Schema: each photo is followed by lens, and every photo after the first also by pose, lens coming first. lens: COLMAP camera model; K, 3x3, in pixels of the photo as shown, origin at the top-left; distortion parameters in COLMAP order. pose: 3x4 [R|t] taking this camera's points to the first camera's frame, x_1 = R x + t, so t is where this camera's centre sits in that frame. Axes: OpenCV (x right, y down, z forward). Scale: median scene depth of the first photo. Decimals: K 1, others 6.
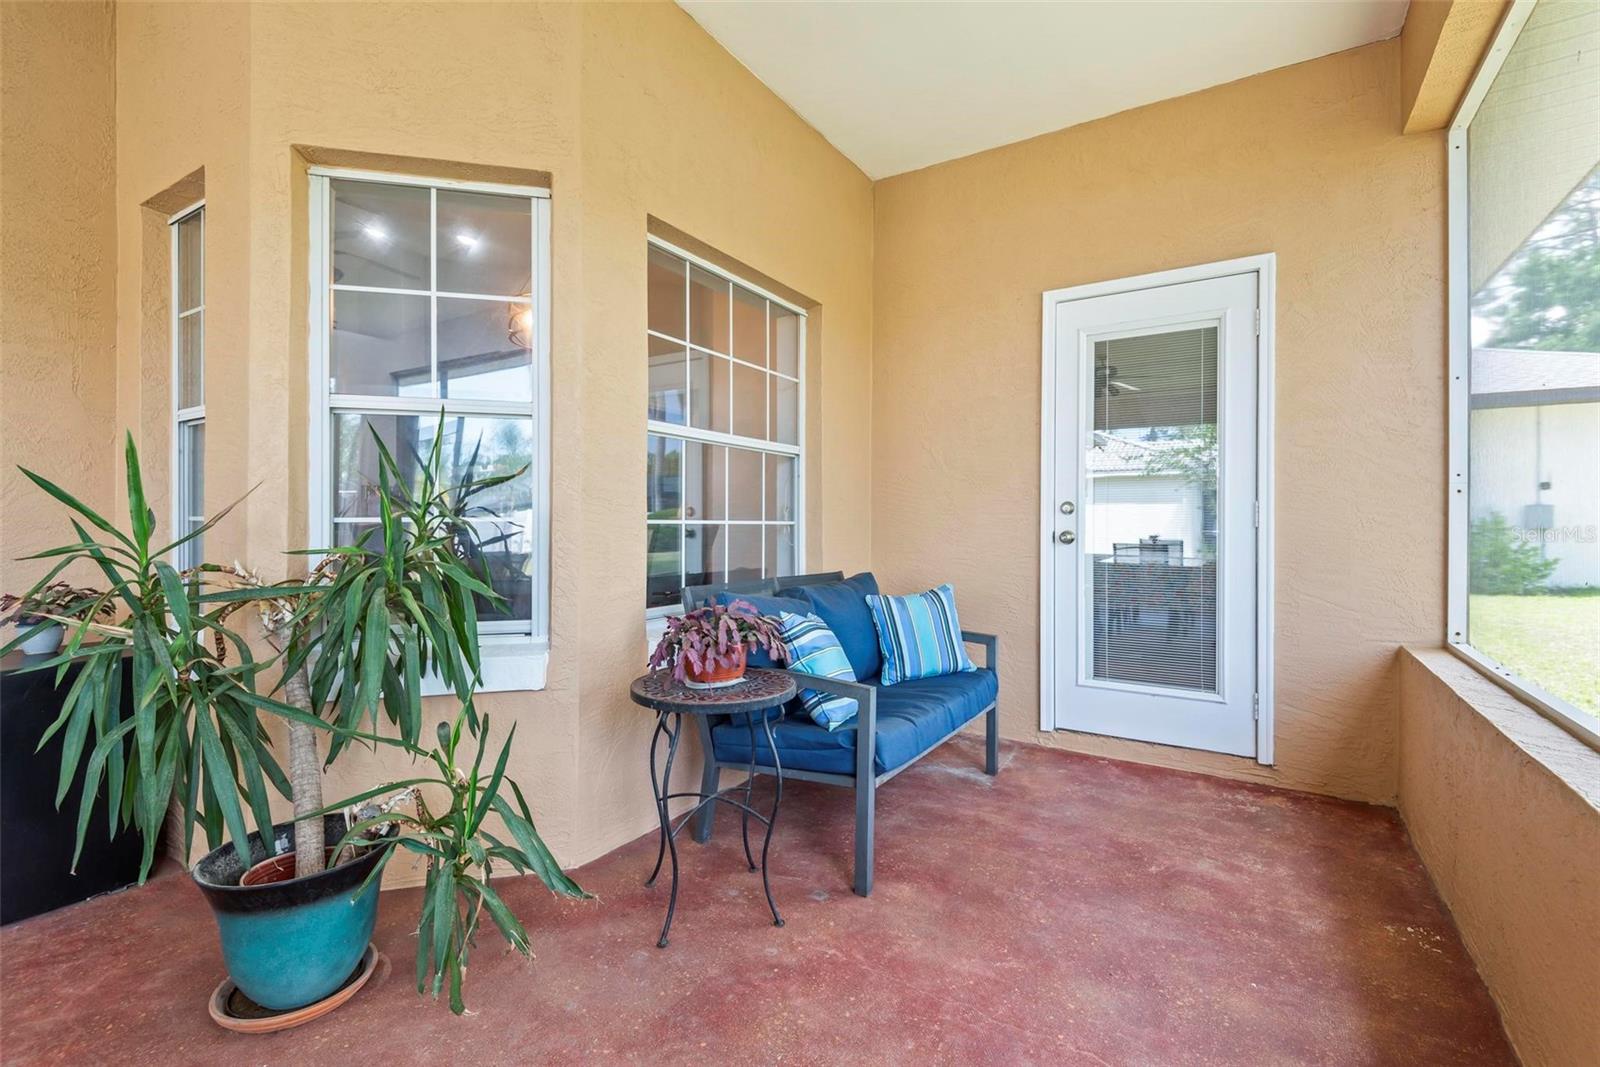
lens RADIAL K [[725.0, 0, 805.7], [0, 725.0, 527.5], [0, 0, 1]] dist [0.026983, -0.018242]
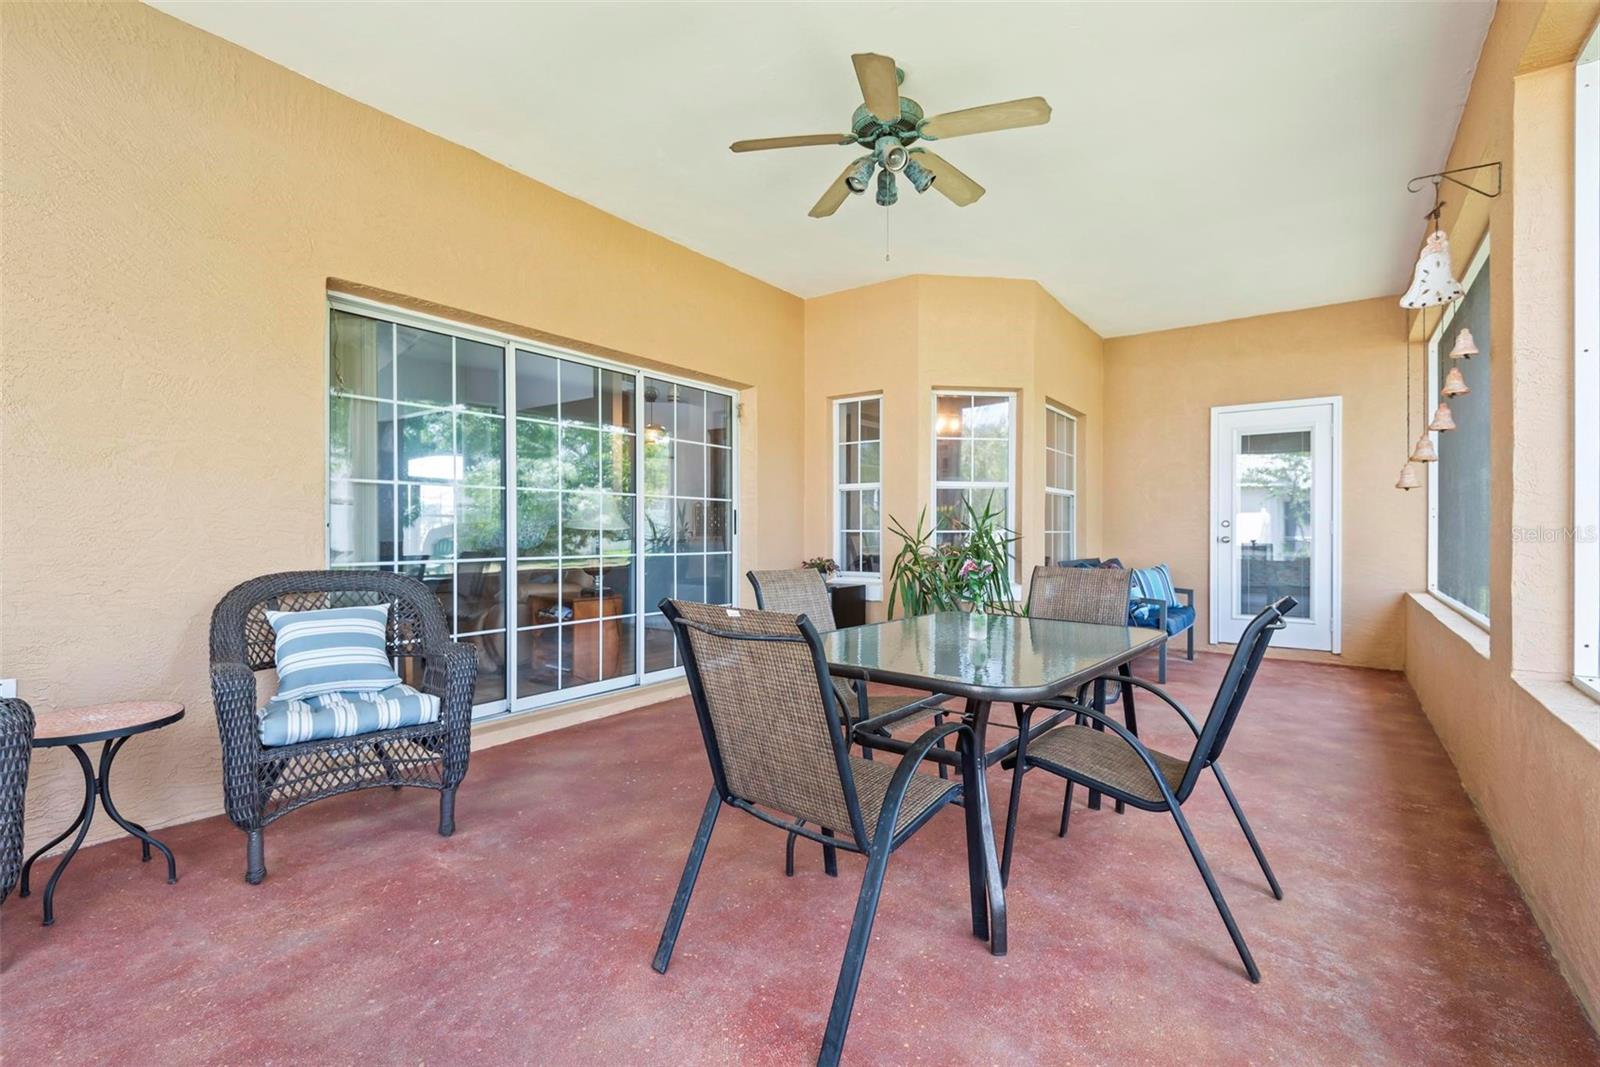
lens RADIAL K [[725.0, 0, 806.8], [0, 725.0, 533.0], [0, 0, 1]] dist [0.026983, -0.018242]
pose [[0.997737, -0.001178, -0.067233, -0.607259], [0.001068, 0.999998, -0.001679, -0.001662], [0.067235, 0.001604, 0.997736, -0.973506]]
